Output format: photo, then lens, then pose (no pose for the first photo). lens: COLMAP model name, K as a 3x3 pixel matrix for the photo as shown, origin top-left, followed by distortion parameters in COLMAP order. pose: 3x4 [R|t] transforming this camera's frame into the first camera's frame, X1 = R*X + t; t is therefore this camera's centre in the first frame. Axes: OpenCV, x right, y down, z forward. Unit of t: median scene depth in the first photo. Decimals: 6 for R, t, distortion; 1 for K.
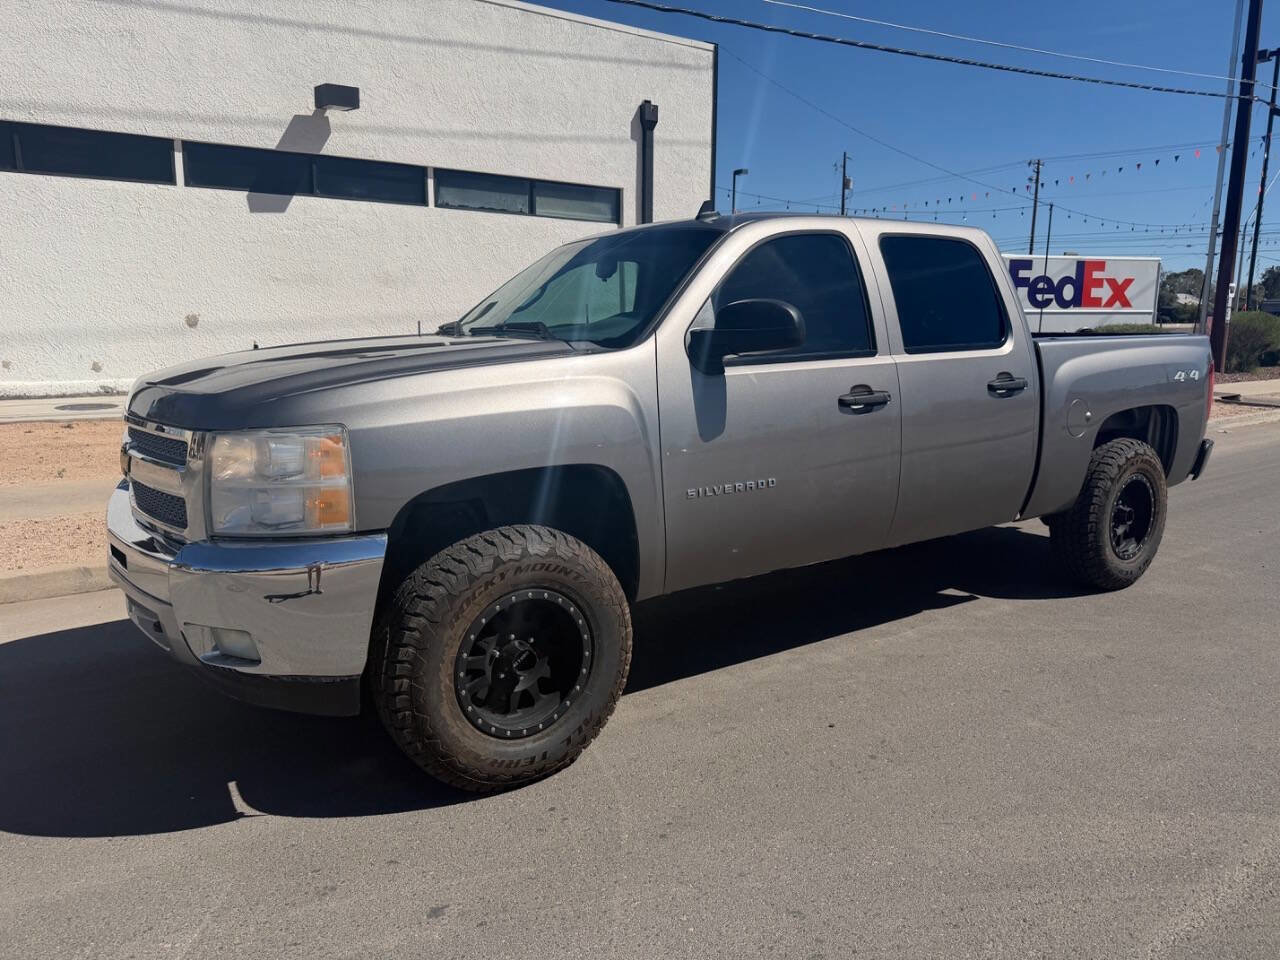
lens RADIAL K [[929.3, 0, 634.9], [0, 929.3, 503.6], [0, 0, 1]] dist [0.001323, -0.021610]
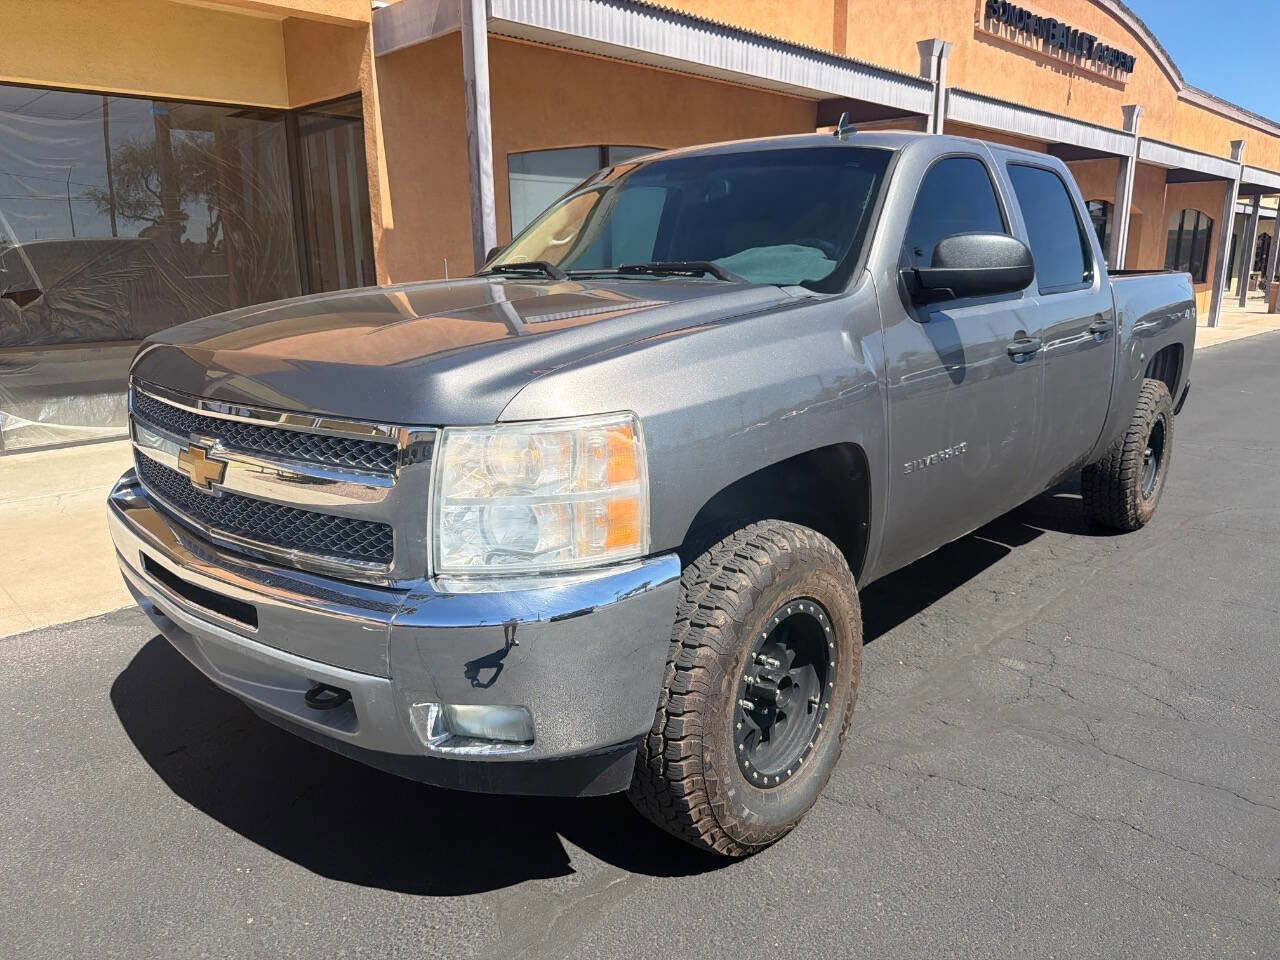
lens RADIAL K [[939.6, 0, 639.0], [0, 939.6, 500.5], [0, 0, 1]] dist [-0.007086, -0.016347]
pose [[0.967427, -0.067202, 0.244068, -0.115277], [0.051710, 0.996252, 0.069343, -0.015183], [-0.247813, -0.054464, 0.967276, 0.069486]]
